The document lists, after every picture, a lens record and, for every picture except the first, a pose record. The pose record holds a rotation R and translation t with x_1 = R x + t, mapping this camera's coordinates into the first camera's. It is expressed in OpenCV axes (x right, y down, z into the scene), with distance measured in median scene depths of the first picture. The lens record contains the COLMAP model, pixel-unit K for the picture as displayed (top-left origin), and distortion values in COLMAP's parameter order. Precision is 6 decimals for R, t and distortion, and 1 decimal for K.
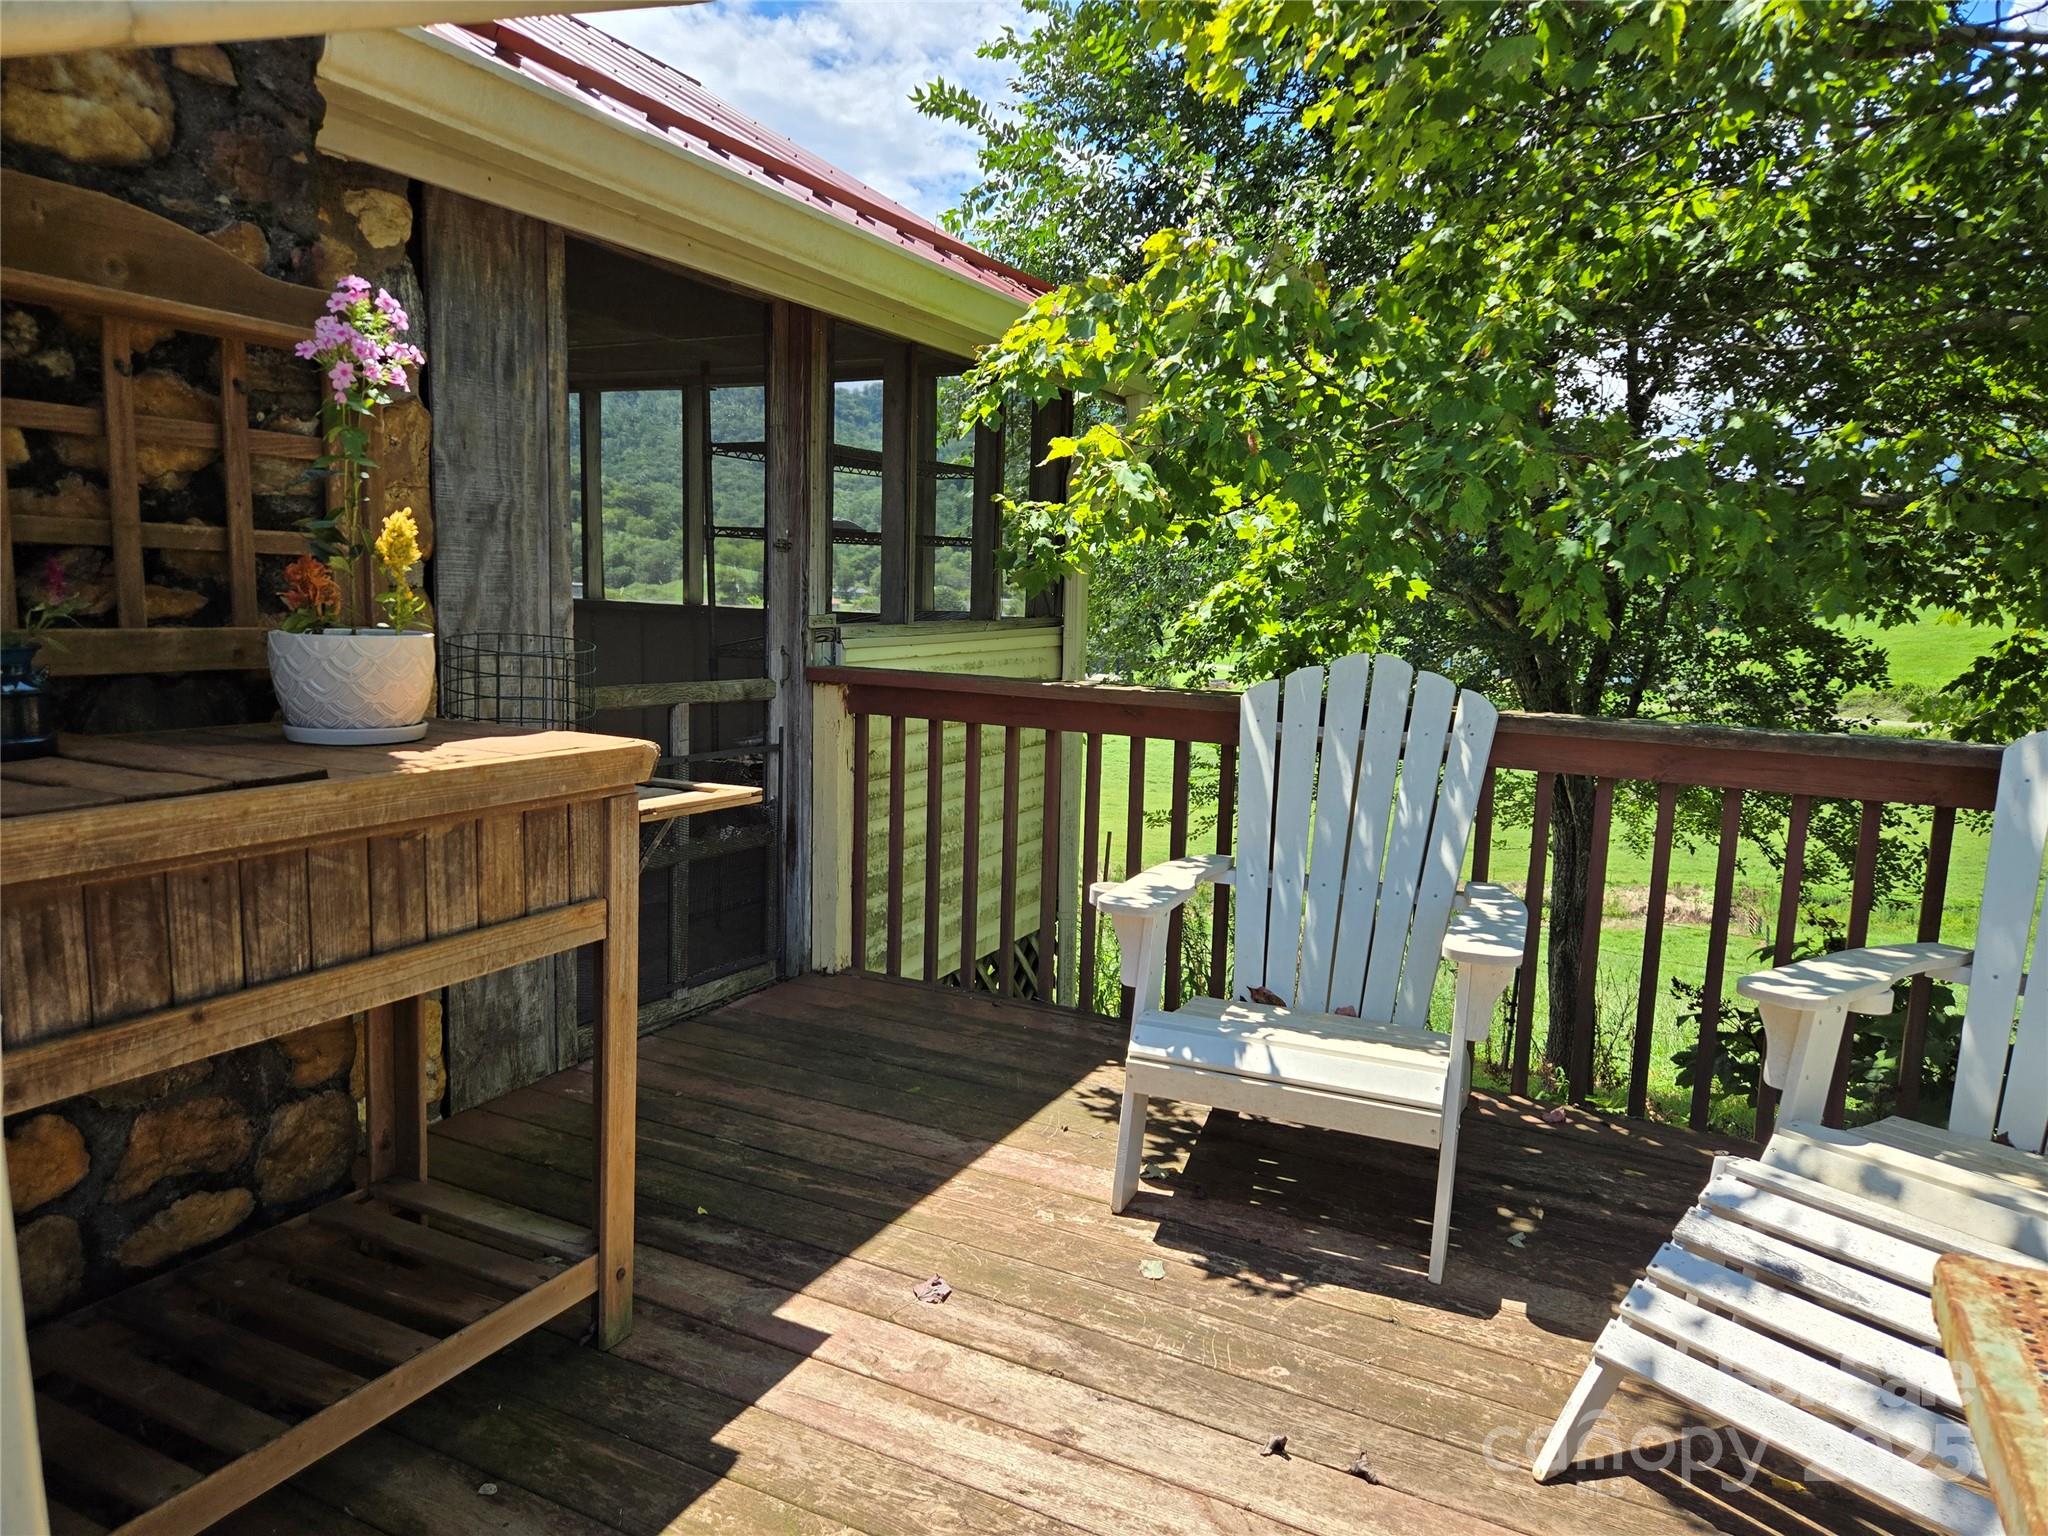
lens RADIAL K [[1367.9, 0, 1024.7], [0, 1367.9, 772.0], [0, 0, 1]] dist [0.002776, 0.001215]
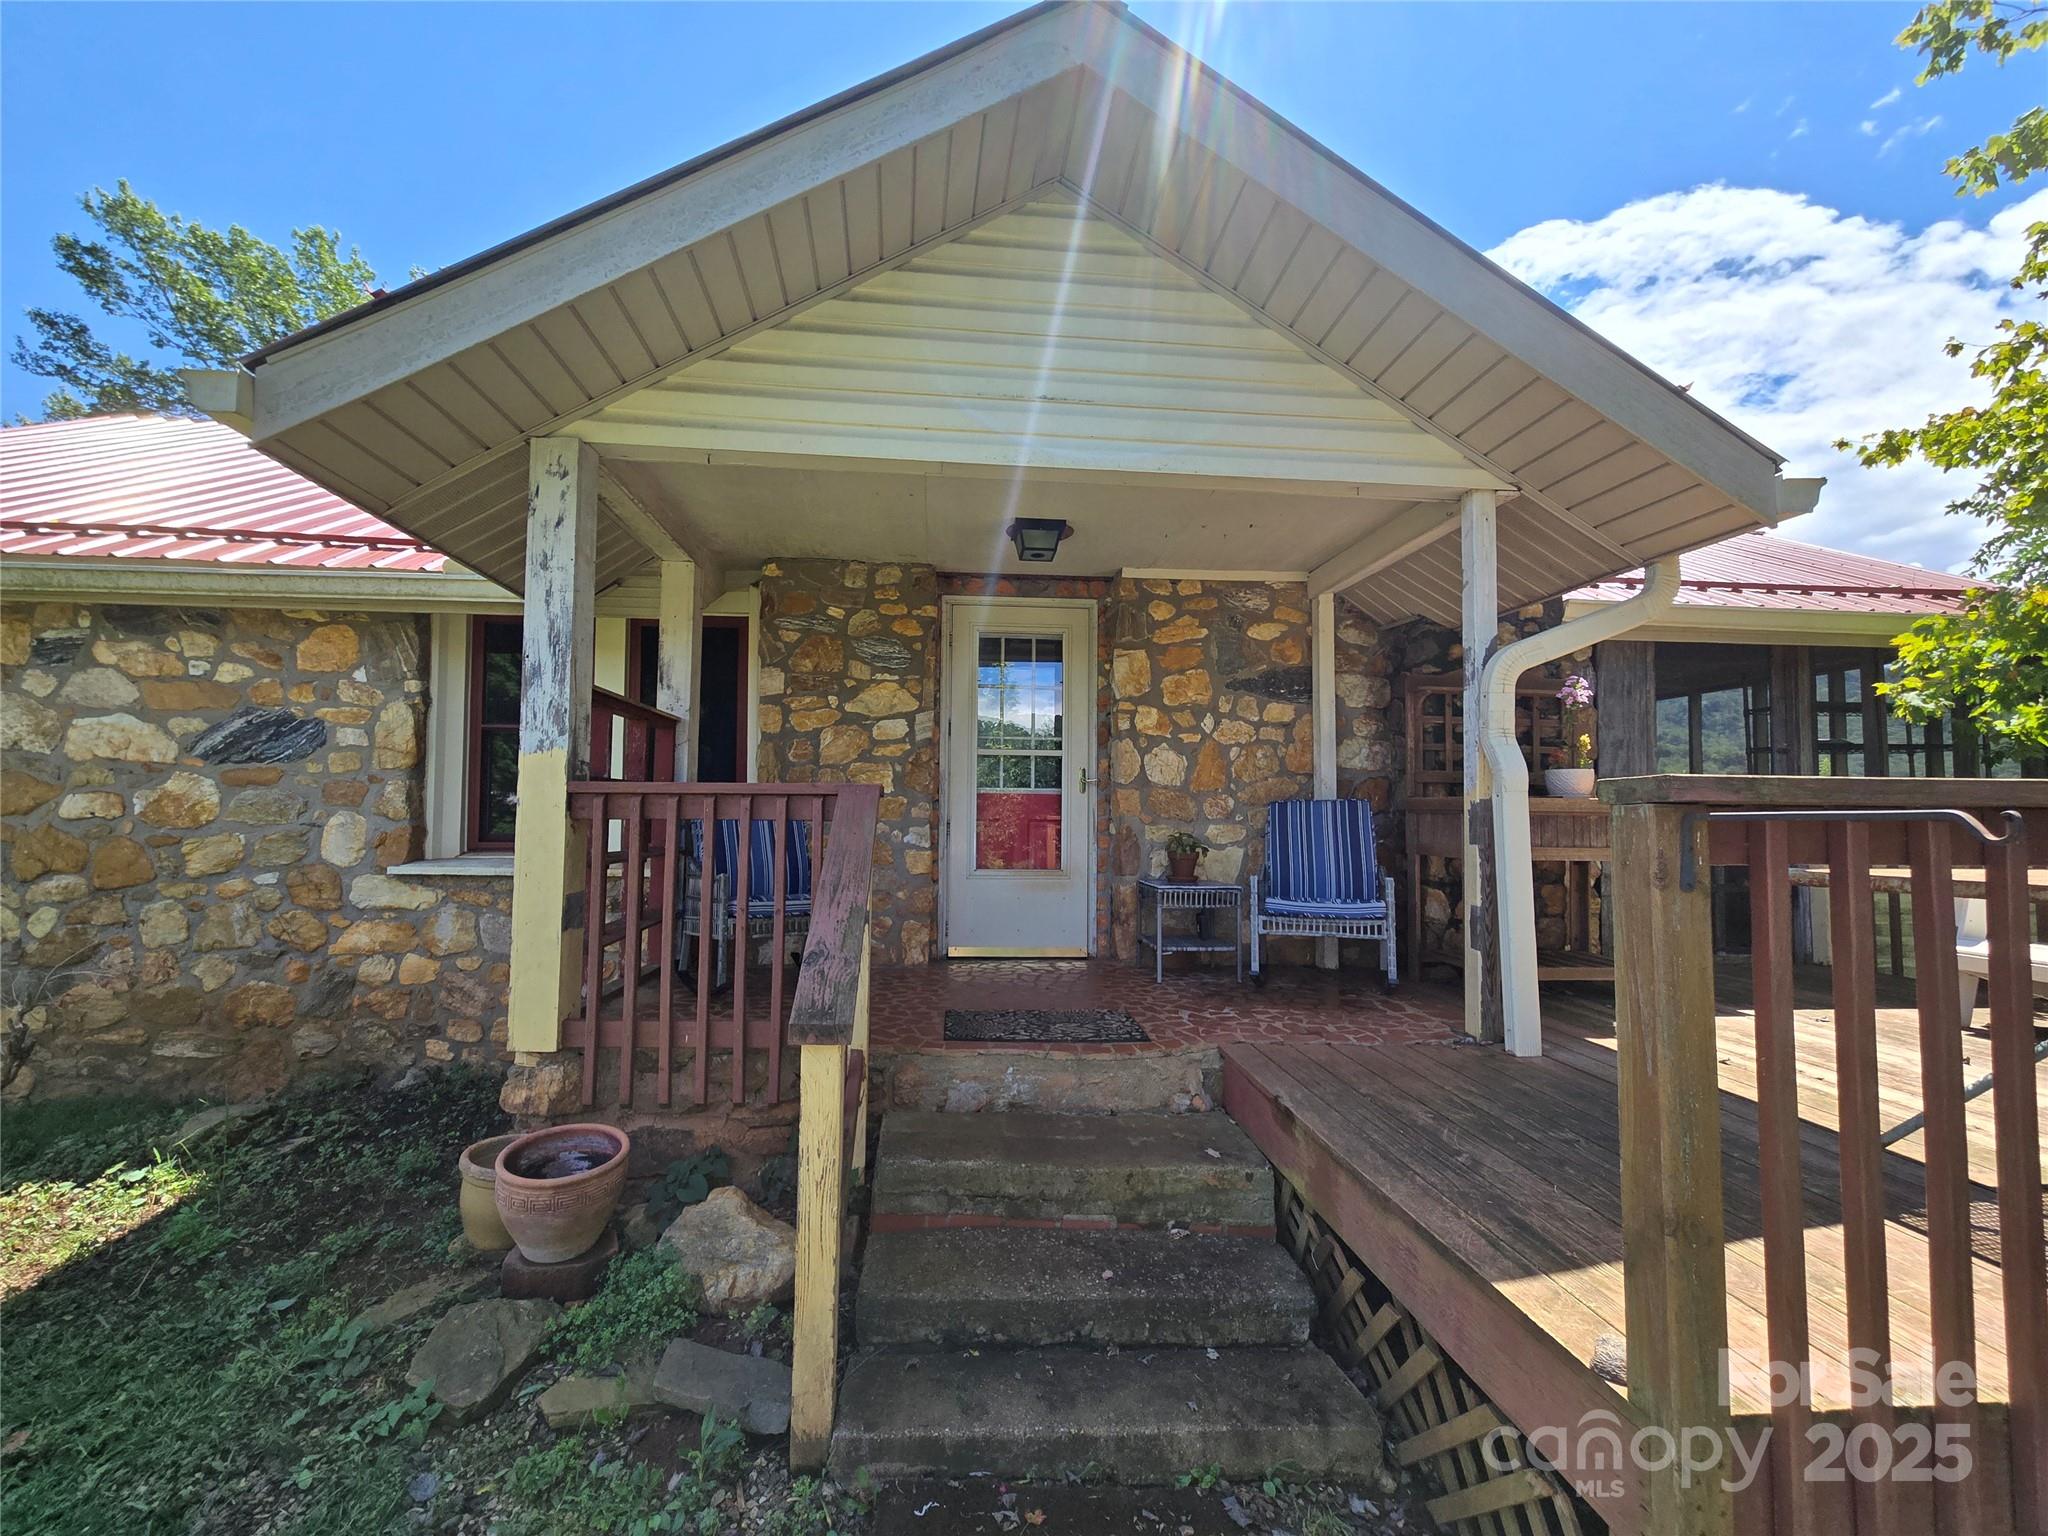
lens RADIAL K [[846.6, 0, 1023.9], [0, 846.6, 771.2], [0, 0, 1]] dist [-0.001755, -0.000115]
pose [[0.531508, -0.057874, -0.845074, 0.569227], [-0.121453, 0.982148, -0.143648, 0.359127], [0.838301, 0.178987, 0.514990, -1.227031]]
